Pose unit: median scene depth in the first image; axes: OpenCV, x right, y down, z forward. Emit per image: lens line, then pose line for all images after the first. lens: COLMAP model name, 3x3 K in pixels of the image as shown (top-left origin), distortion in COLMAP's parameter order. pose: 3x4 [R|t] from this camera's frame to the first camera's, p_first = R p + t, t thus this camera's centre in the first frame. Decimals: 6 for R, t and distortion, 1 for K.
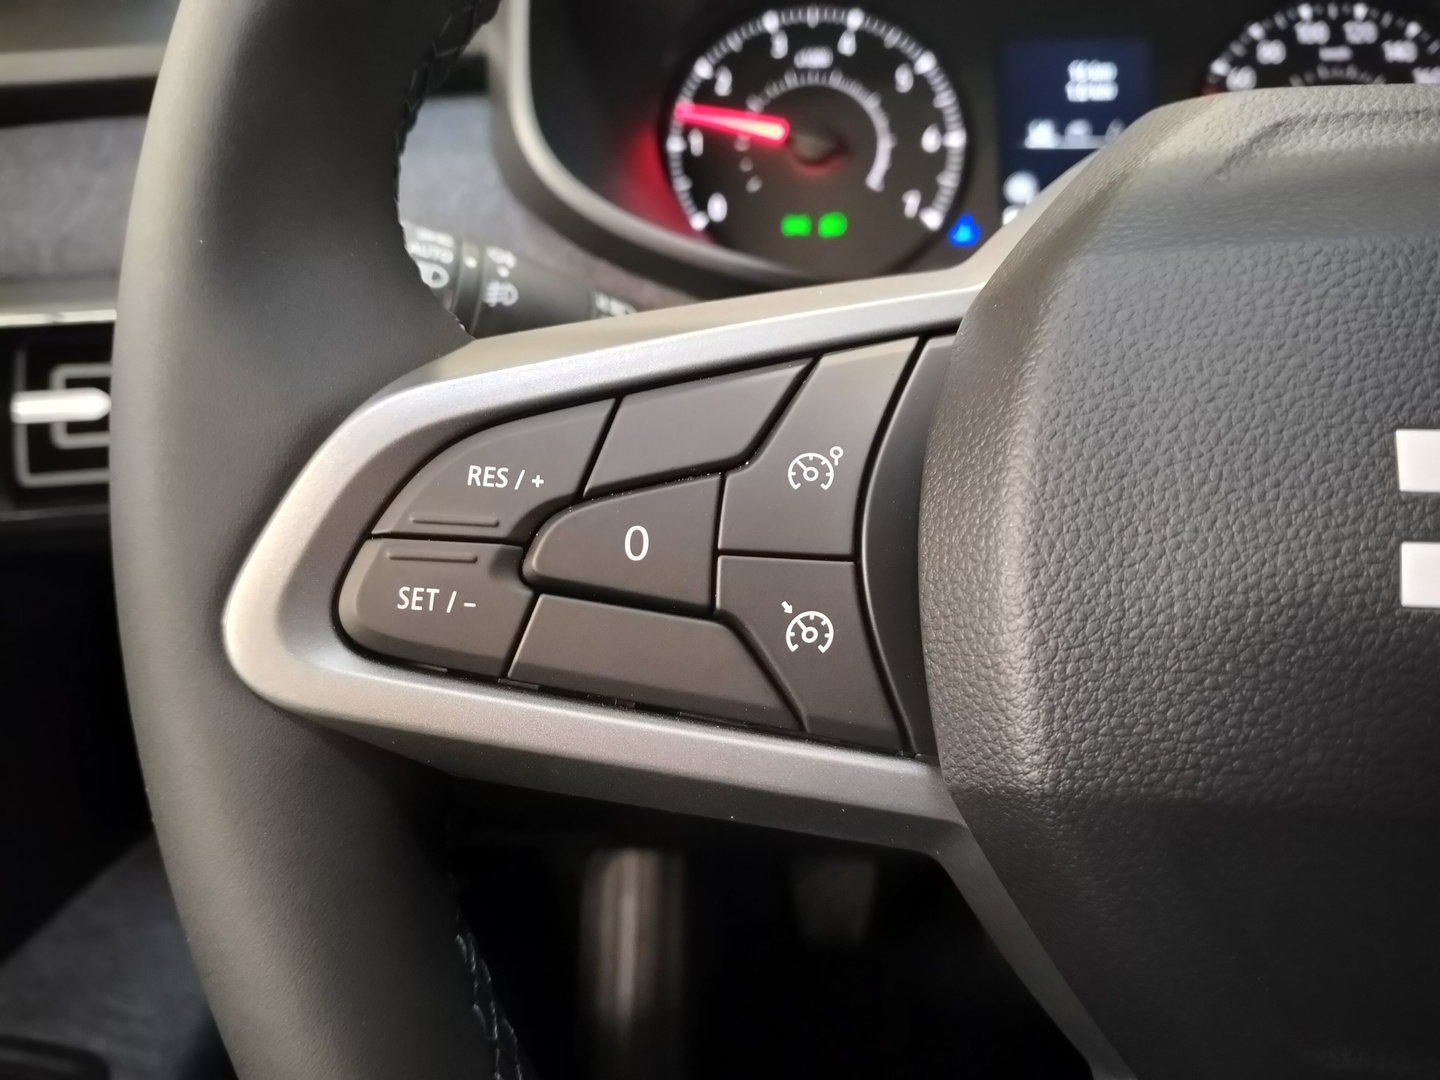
lens RADIAL K [[1079.8, 0, 707.4], [0, 1079.8, 545.7], [0, 0, 1]] dist [0.058923, -0.153140]
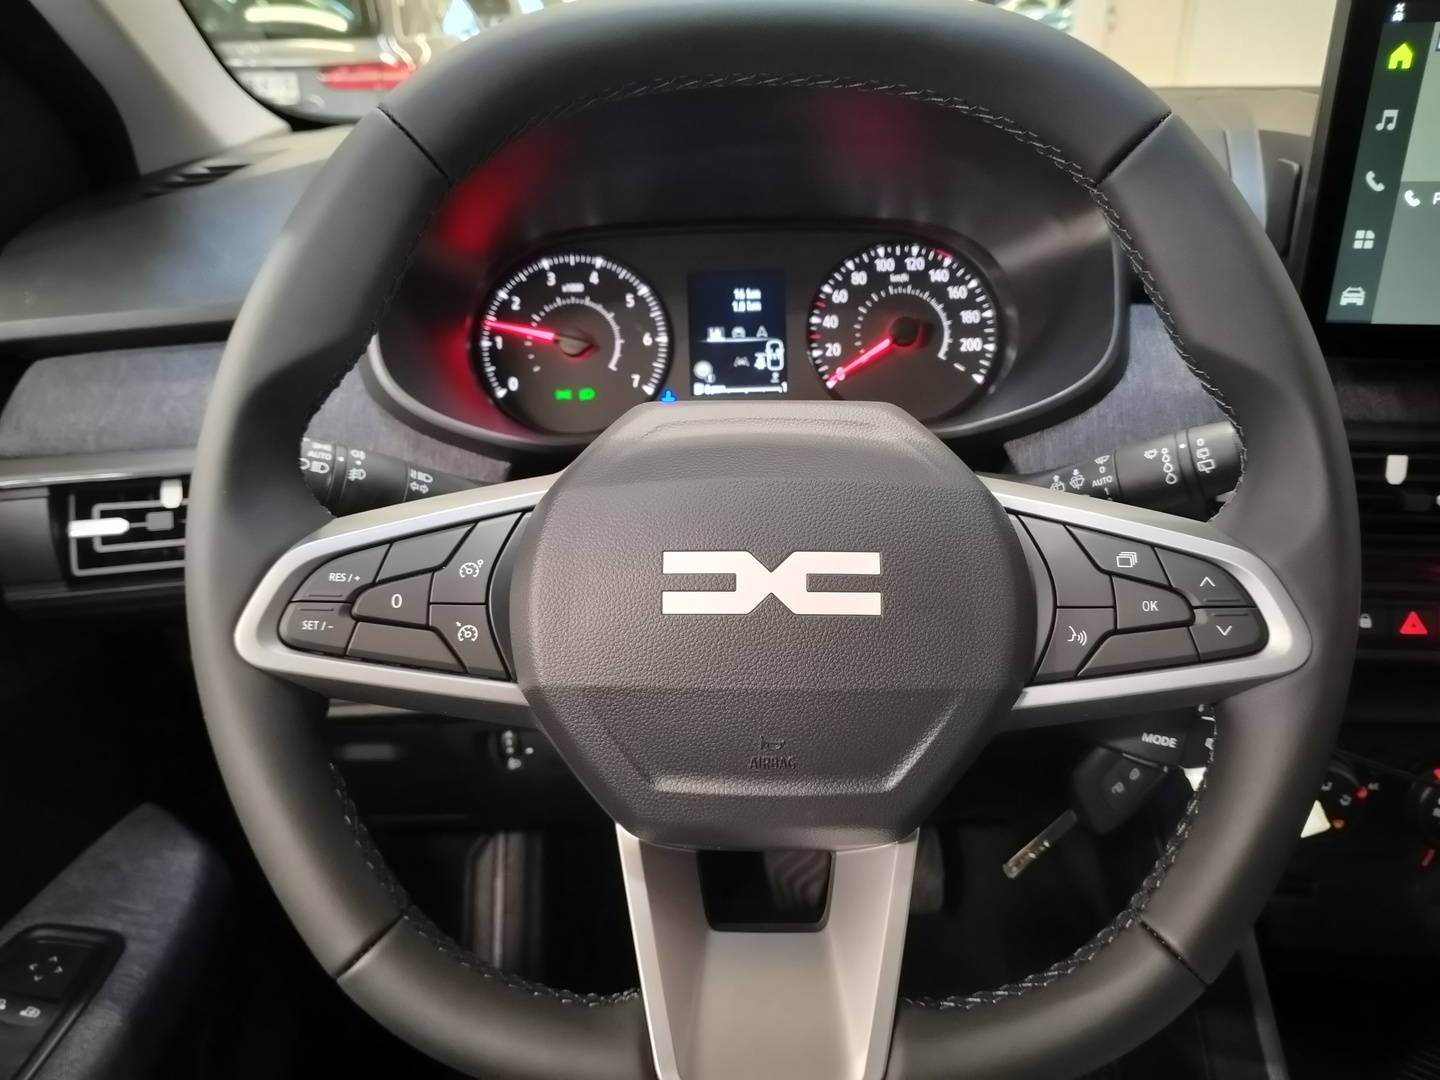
lens RADIAL K [[1079.8, 0, 707.4], [0, 1079.8, 545.7], [0, 0, 1]] dist [0.058923, -0.153140]
pose [[0.997161, -0.029276, 0.069379, 0.221807], [0.032340, 0.998532, -0.043458, 0.001020], [-0.068004, 0.045579, 0.996643, -0.729264]]
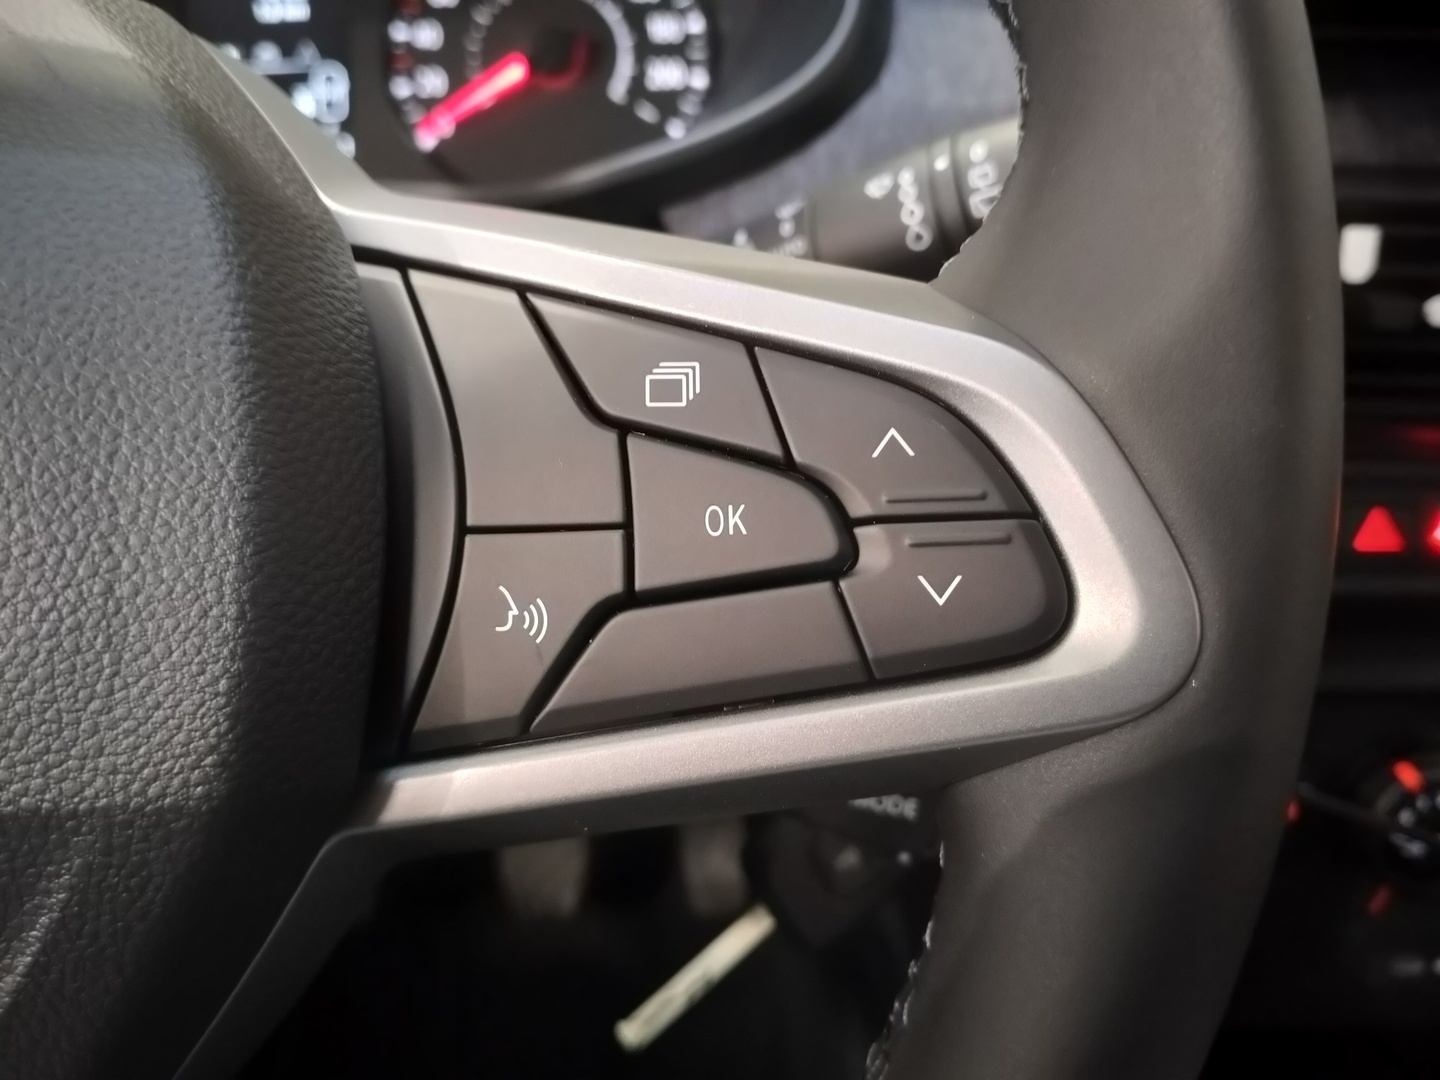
lens RADIAL K [[1079.8, 0, 707.4], [0, 1079.8, 545.7], [0, 0, 1]] dist [0.058923, -0.153140]
pose [[0.988436, -0.062159, 0.138310, 0.708632], [0.056042, 0.997289, 0.047693, 0.020326], [-0.140899, -0.039390, 0.989240, 0.014650]]
